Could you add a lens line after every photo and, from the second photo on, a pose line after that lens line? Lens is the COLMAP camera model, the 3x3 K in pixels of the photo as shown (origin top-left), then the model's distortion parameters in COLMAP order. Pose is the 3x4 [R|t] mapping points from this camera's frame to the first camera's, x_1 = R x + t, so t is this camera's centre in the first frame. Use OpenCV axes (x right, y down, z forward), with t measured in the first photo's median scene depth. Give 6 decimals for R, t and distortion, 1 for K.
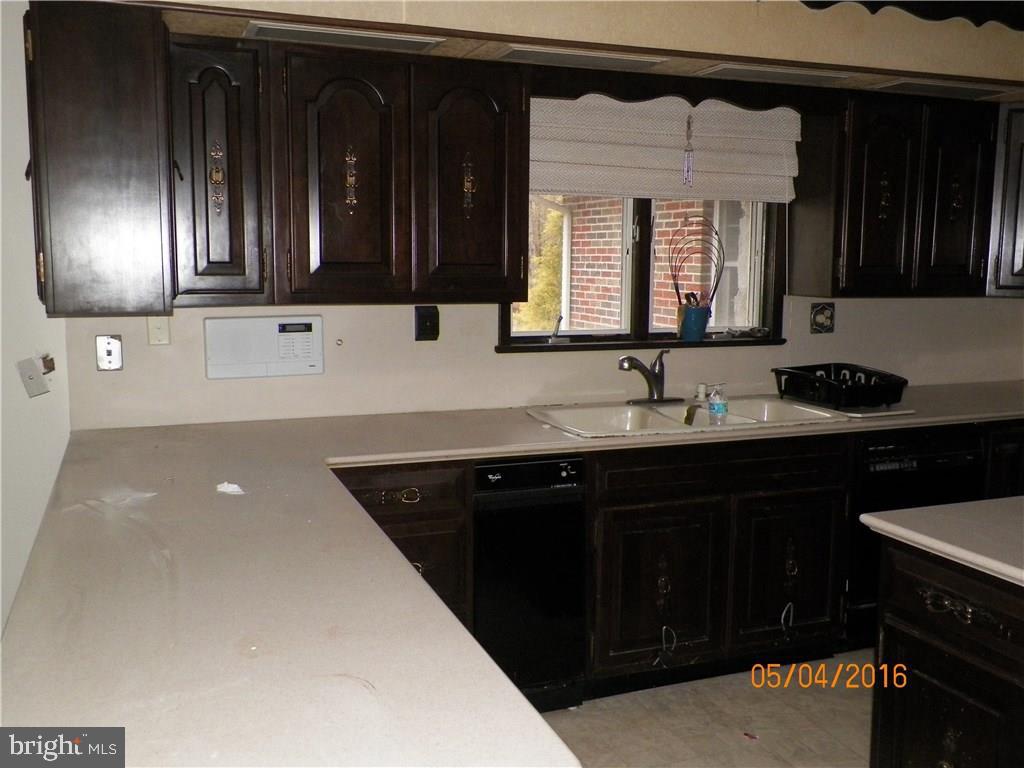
lens RADIAL K [[973.2, 0, 508.9], [0, 973.2, 393.5], [0, 0, 1]] dist [0.010671, 0.000000]
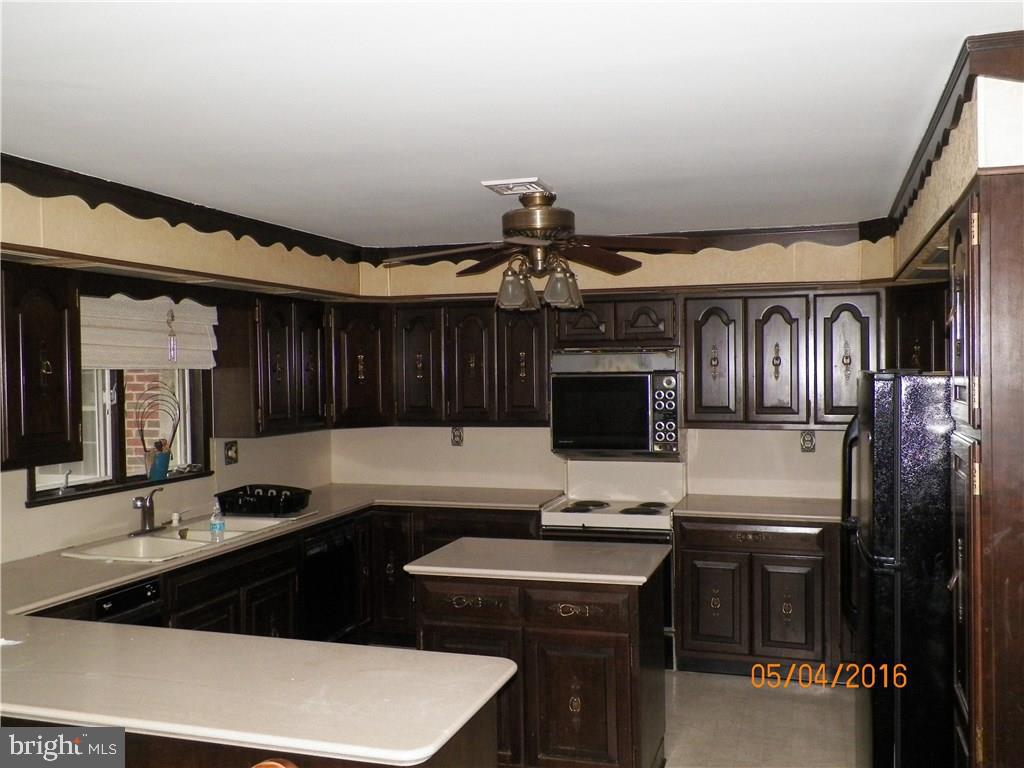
lens RADIAL K [[973.2, 0, 518.9], [0, 973.2, 381.9], [0, 0, 1]] dist [0.010671, 0.000000]
pose [[0.613563, -0.026878, 0.789188, -0.527279], [0.133714, 0.988524, -0.070290, -0.029018], [-0.778242, 0.148653, 0.610116, -0.148937]]
